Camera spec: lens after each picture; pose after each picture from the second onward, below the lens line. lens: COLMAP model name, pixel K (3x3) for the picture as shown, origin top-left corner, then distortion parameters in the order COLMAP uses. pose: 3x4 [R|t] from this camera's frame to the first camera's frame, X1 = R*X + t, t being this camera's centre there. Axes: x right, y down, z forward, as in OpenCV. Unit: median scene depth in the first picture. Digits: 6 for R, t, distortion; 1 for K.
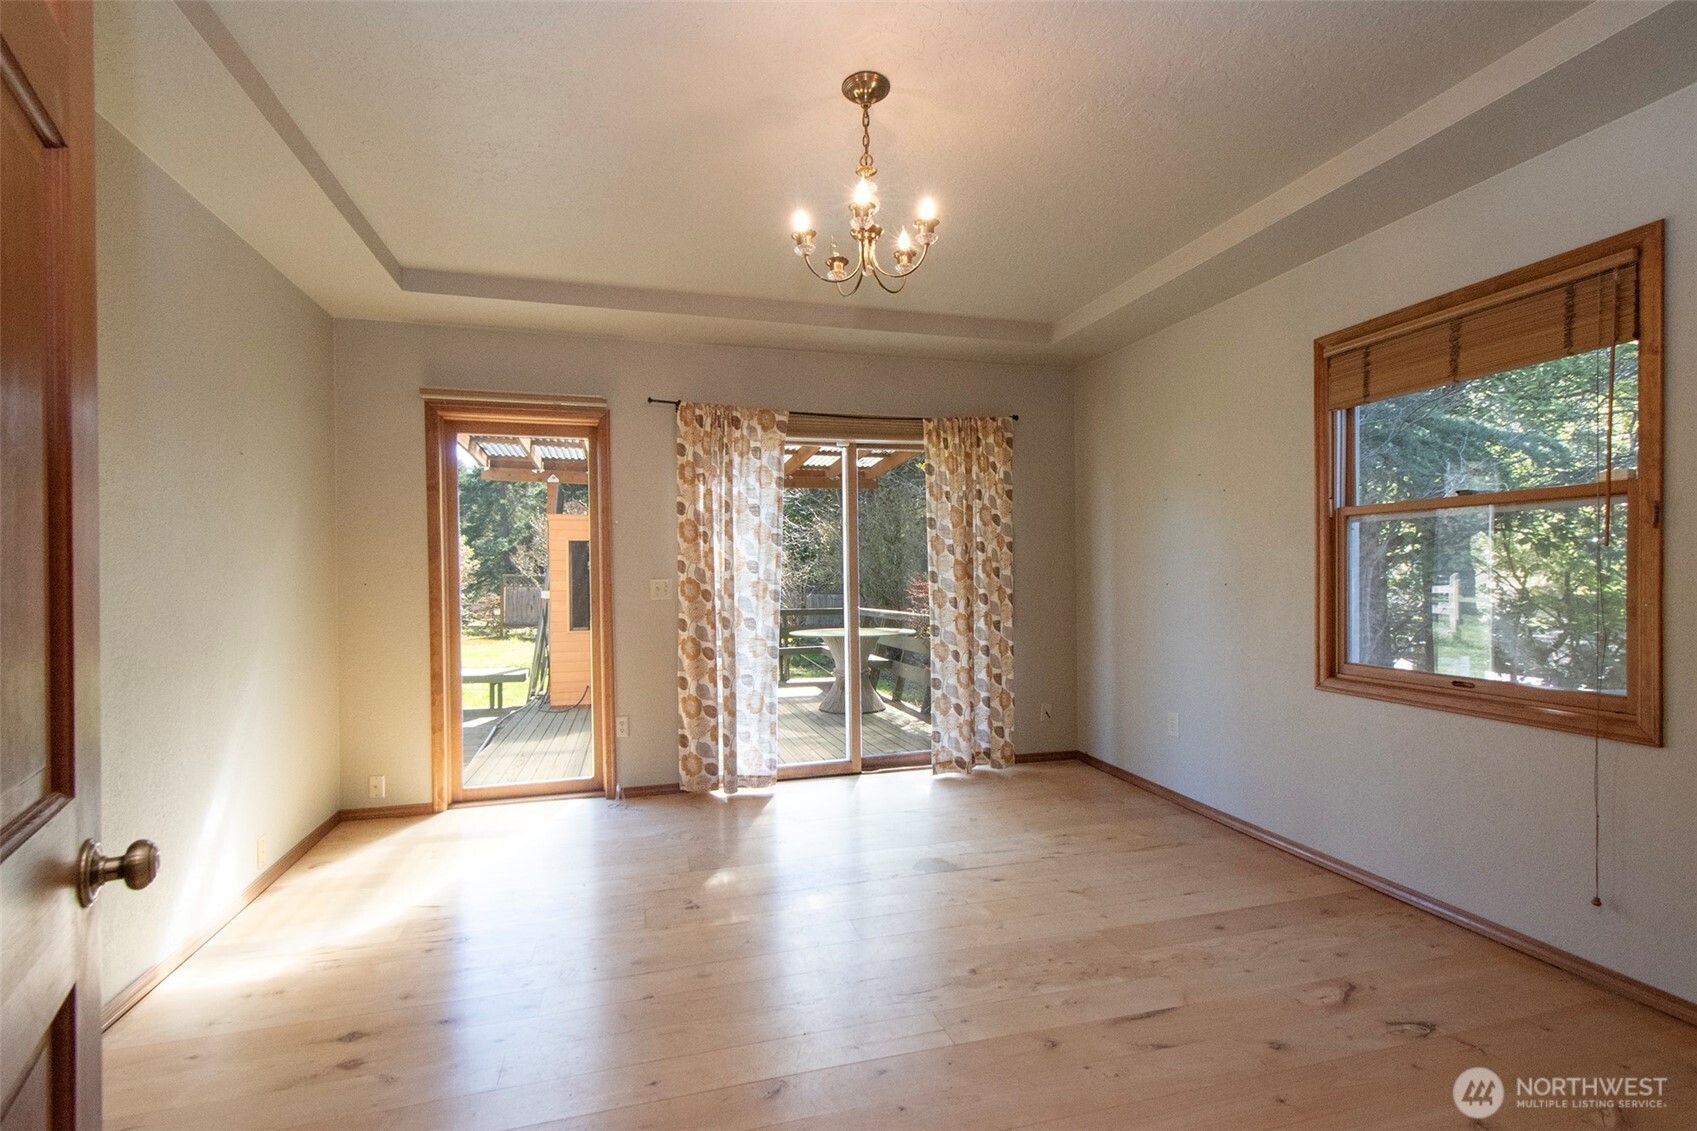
lens RADIAL K [[748.0, 0, 853.5], [0, 748.0, 572.1], [0, 0, 1]] dist [0.000925, -0.000045]
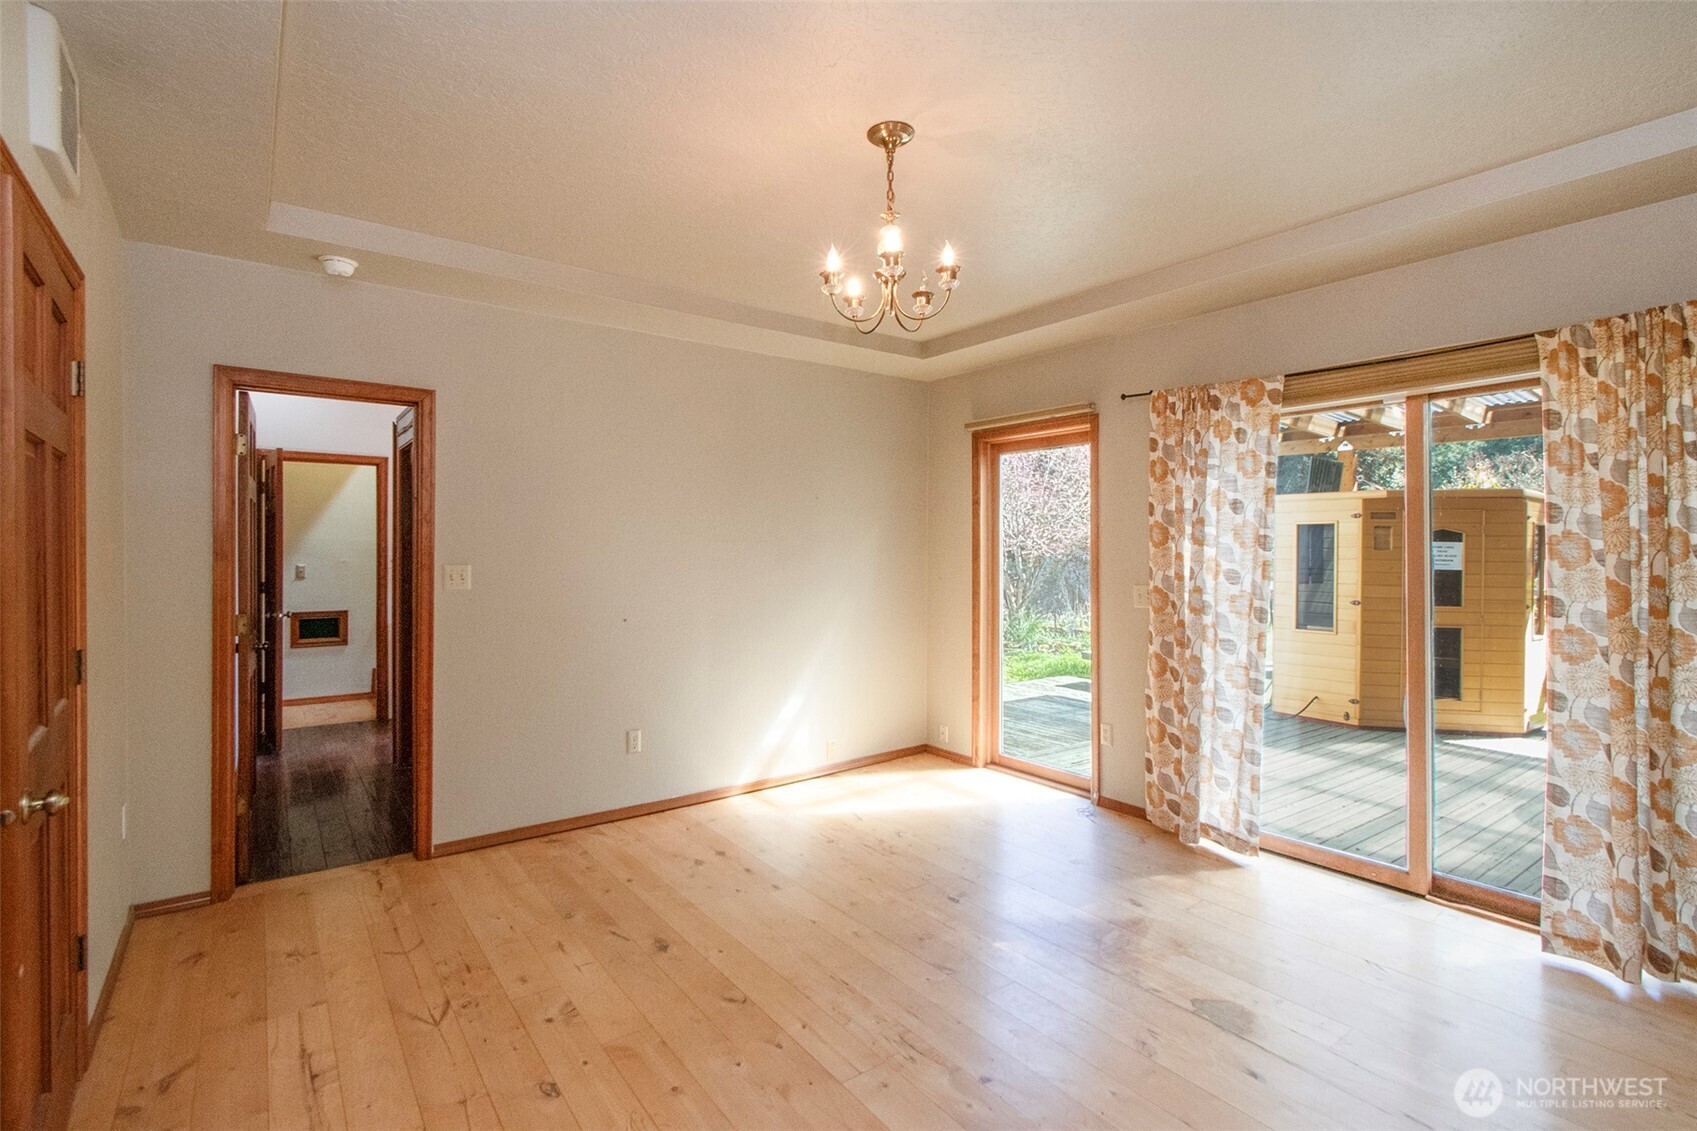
lens RADIAL K [[805.1, 0, 845.7], [0, 805.1, 536.6], [0, 0, 1]] dist [-0.012551, -0.000362]
pose [[0.339201, -0.001213, -0.940713, 0.556091], [-0.011117, 0.999924, -0.005298, -0.042134], [0.940648, 0.012255, 0.339161, 0.317257]]
